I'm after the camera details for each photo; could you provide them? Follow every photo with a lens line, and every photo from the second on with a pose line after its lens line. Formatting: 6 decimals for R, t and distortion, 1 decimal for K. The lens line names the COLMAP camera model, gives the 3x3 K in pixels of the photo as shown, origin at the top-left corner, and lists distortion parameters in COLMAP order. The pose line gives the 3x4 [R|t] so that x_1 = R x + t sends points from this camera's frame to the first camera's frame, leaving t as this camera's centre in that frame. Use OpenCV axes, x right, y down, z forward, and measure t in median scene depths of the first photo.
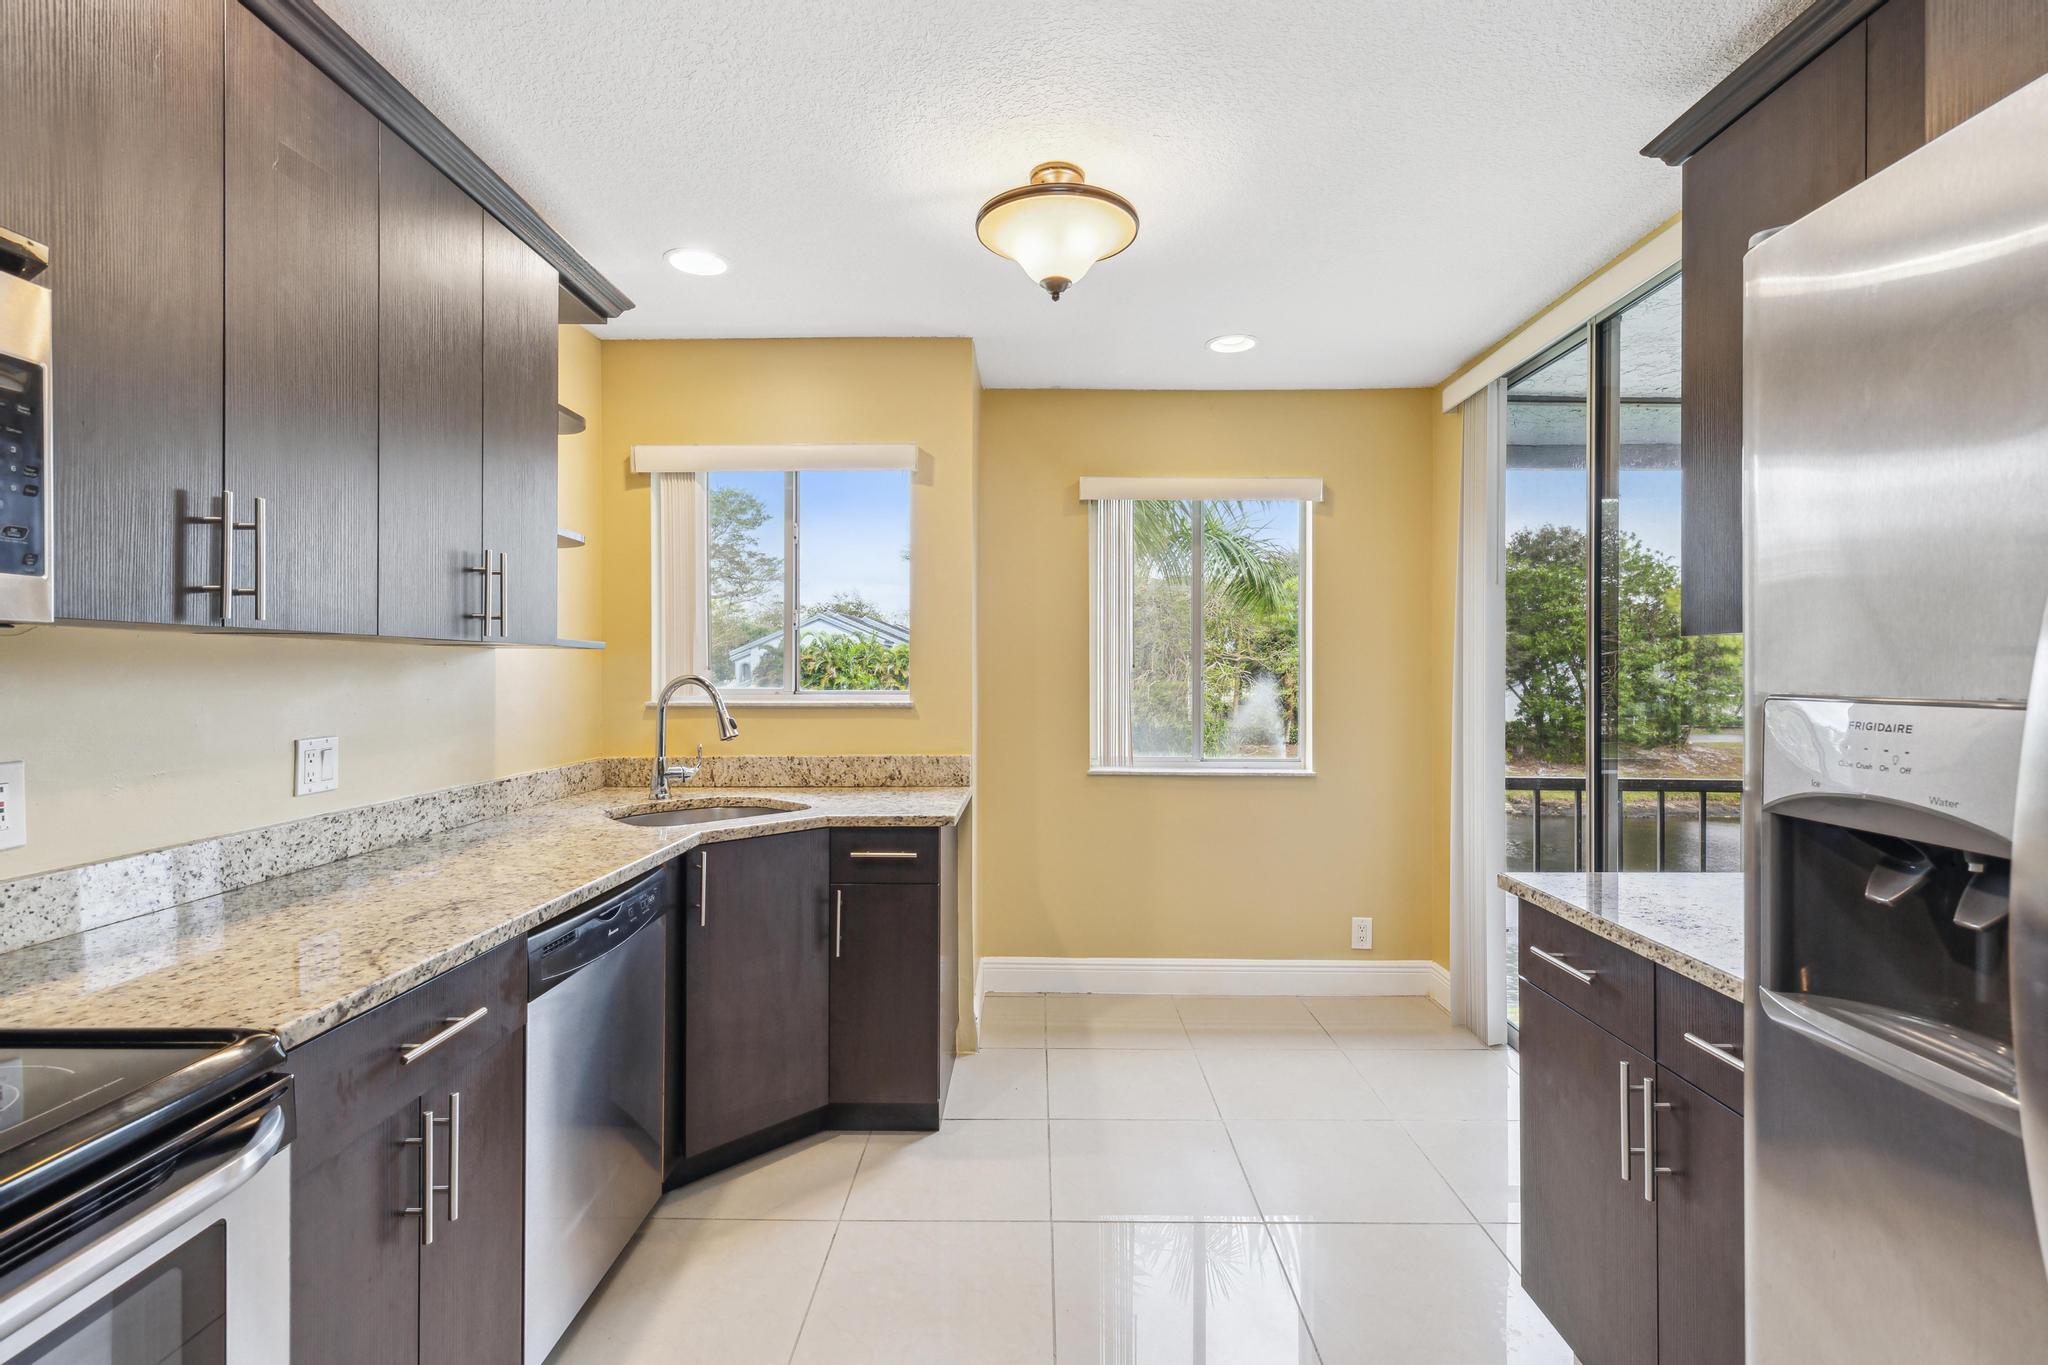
lens RADIAL K [[936.3, 0, 1019.7], [0, 936.3, 674.6], [0, 0, 1]] dist [0.004507, -0.000069]
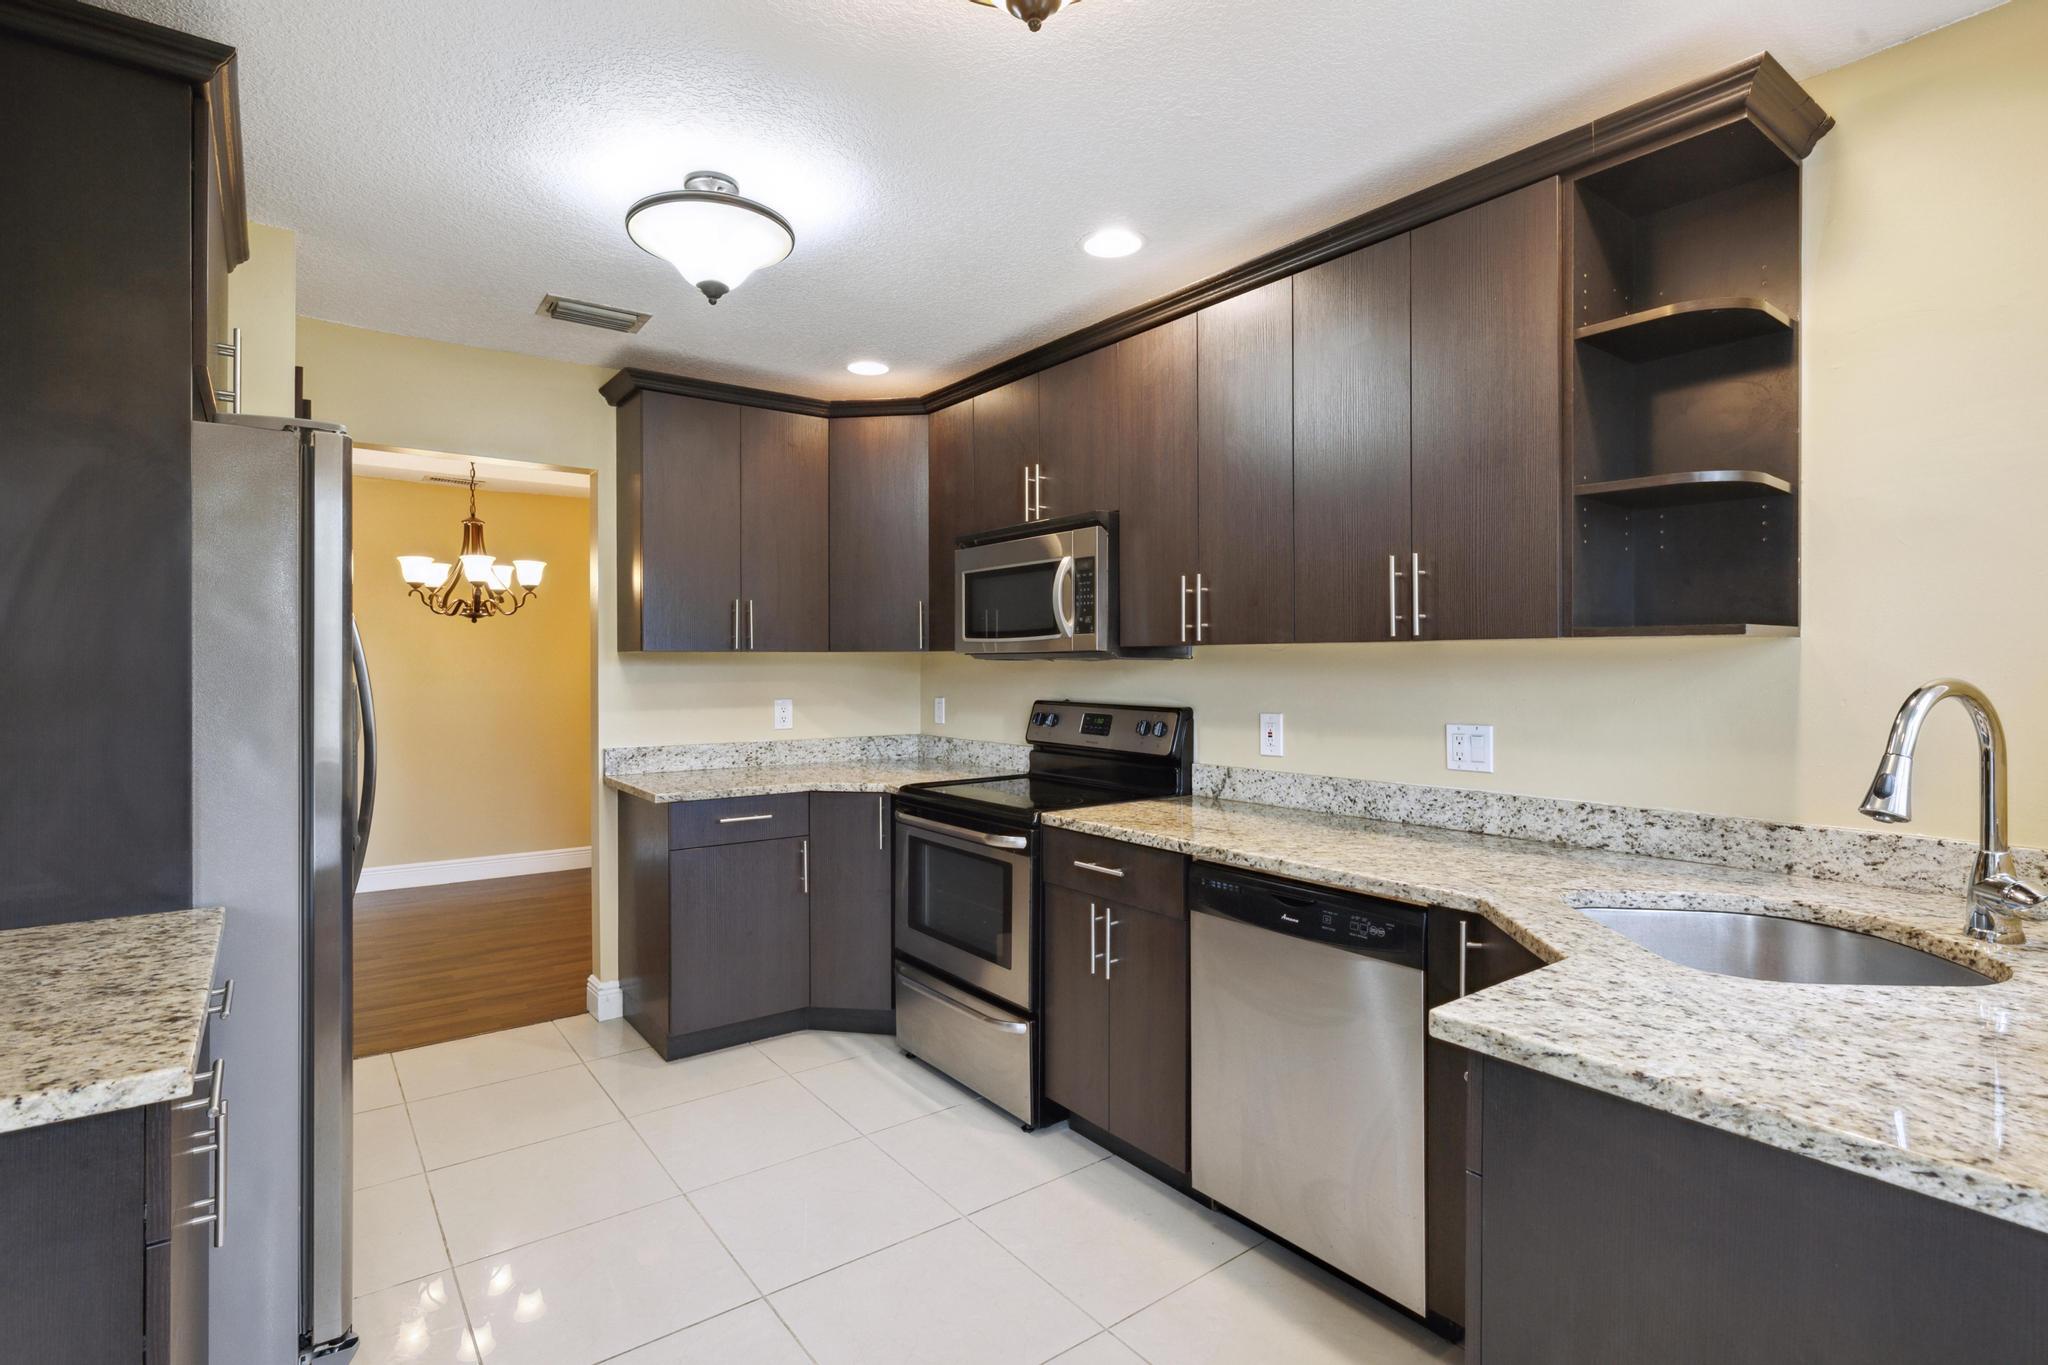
lens RADIAL K [[1027.4, 0, 1031.1], [0, 1027.4, 663.7], [0, 0, 1]] dist [-0.000720, -0.000282]
pose [[-0.783960, 0.000679, -0.620811, 0.443197], [-0.001288, 0.999995, 0.002720, -0.011260], [0.620810, 0.002932, -0.783955, 1.508127]]
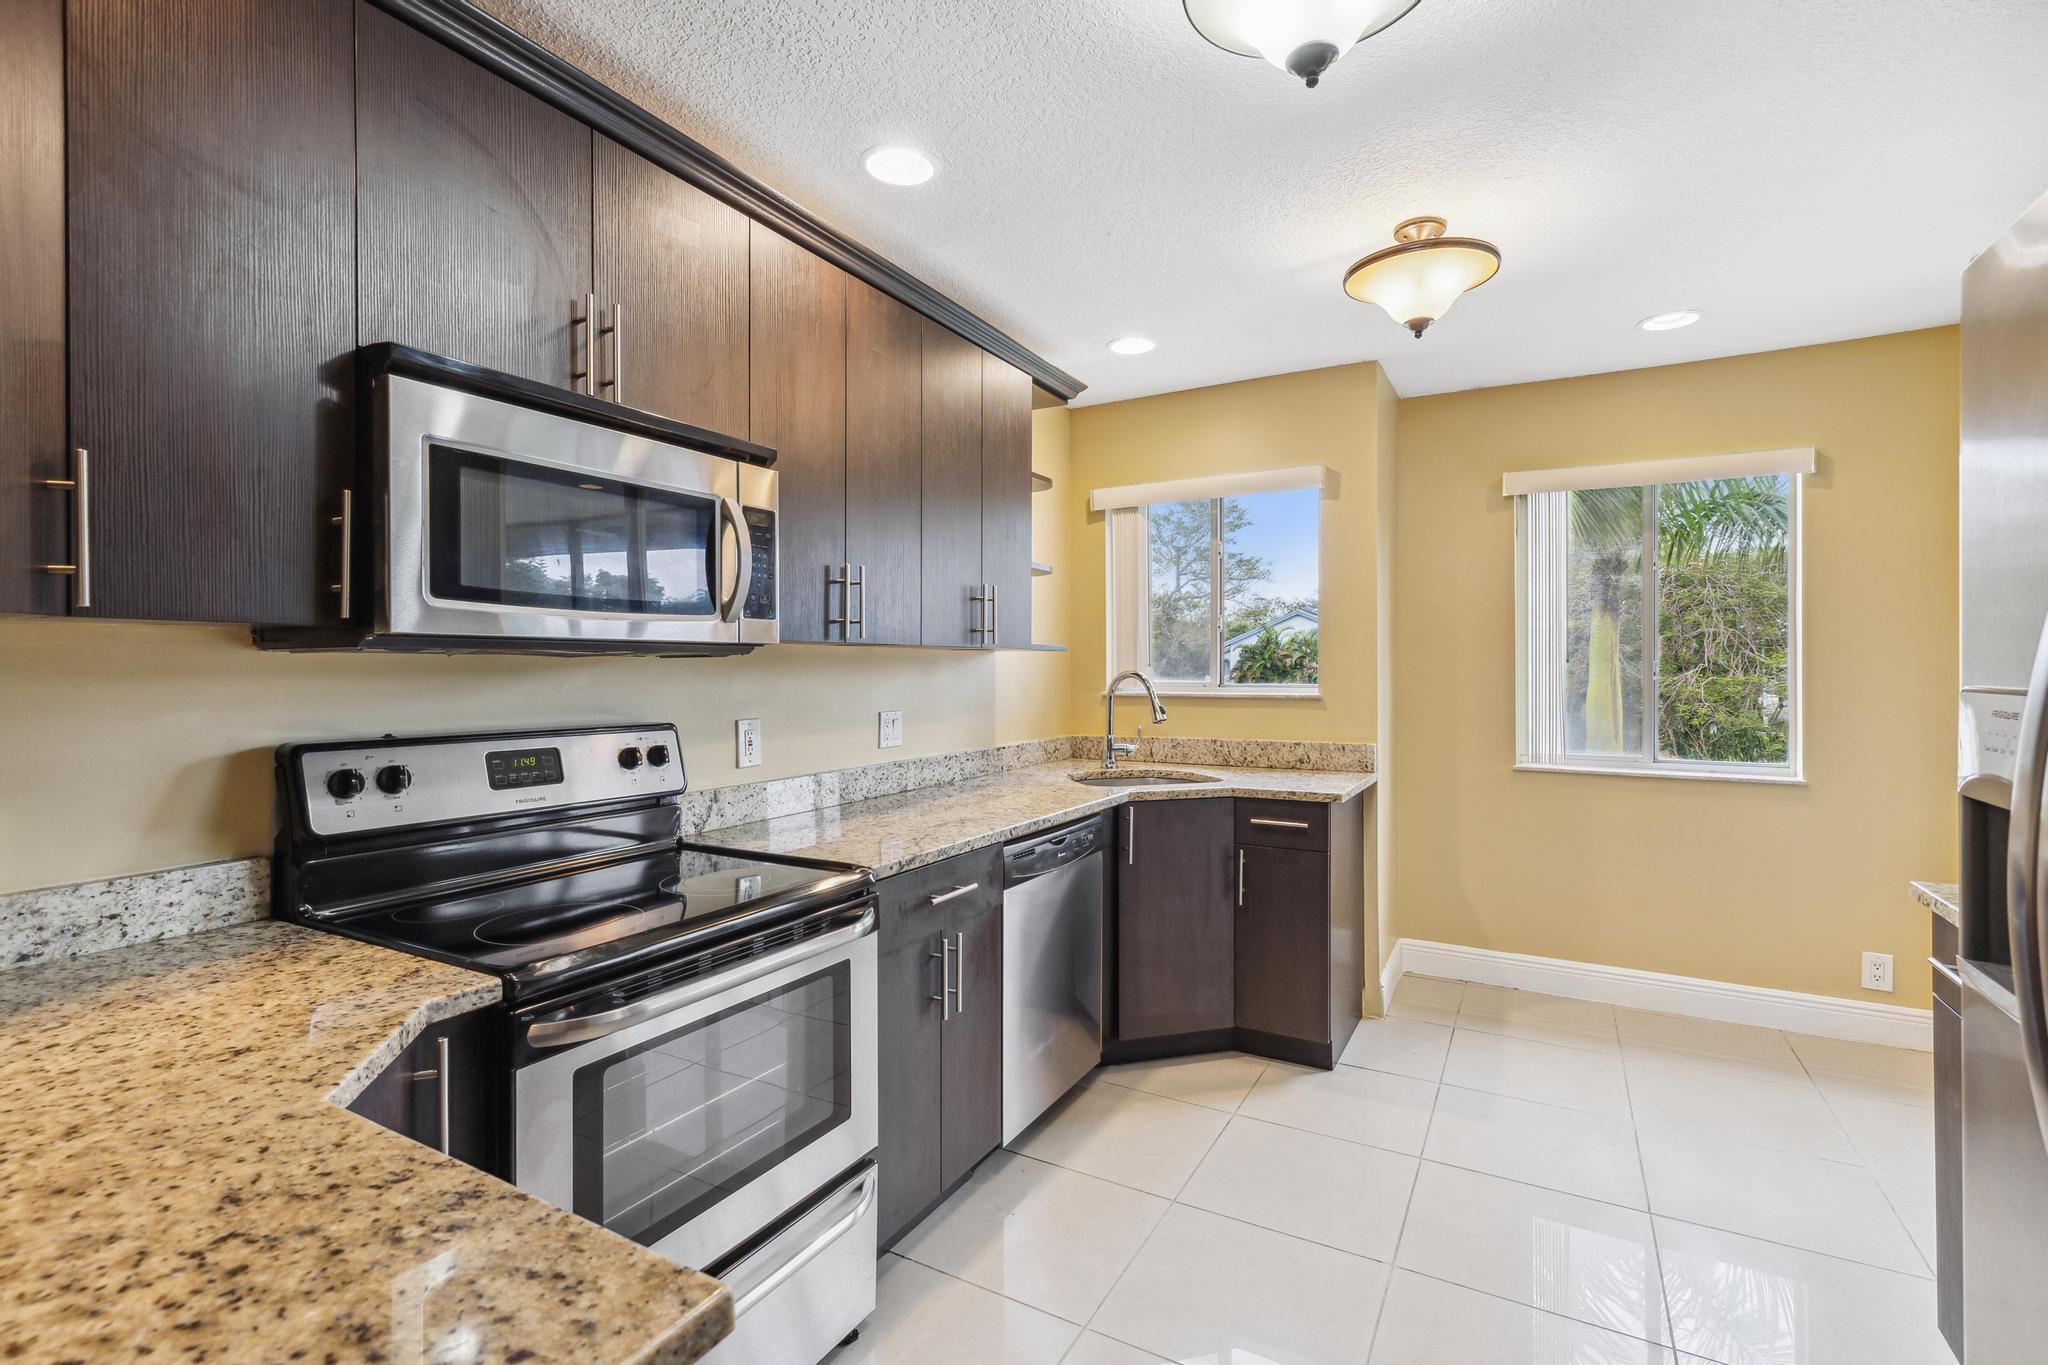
lens RADIAL K [[916.6, 0, 1025.3], [0, 916.6, 672.4], [0, 0, 1]] dist [0.000465, 0.000245]
pose [[0.877425, -0.000144, -0.479715, 0.151304], [0.001038, 0.999998, 0.001599, 0.000885], [0.479714, -0.001901, 0.877423, -0.193715]]
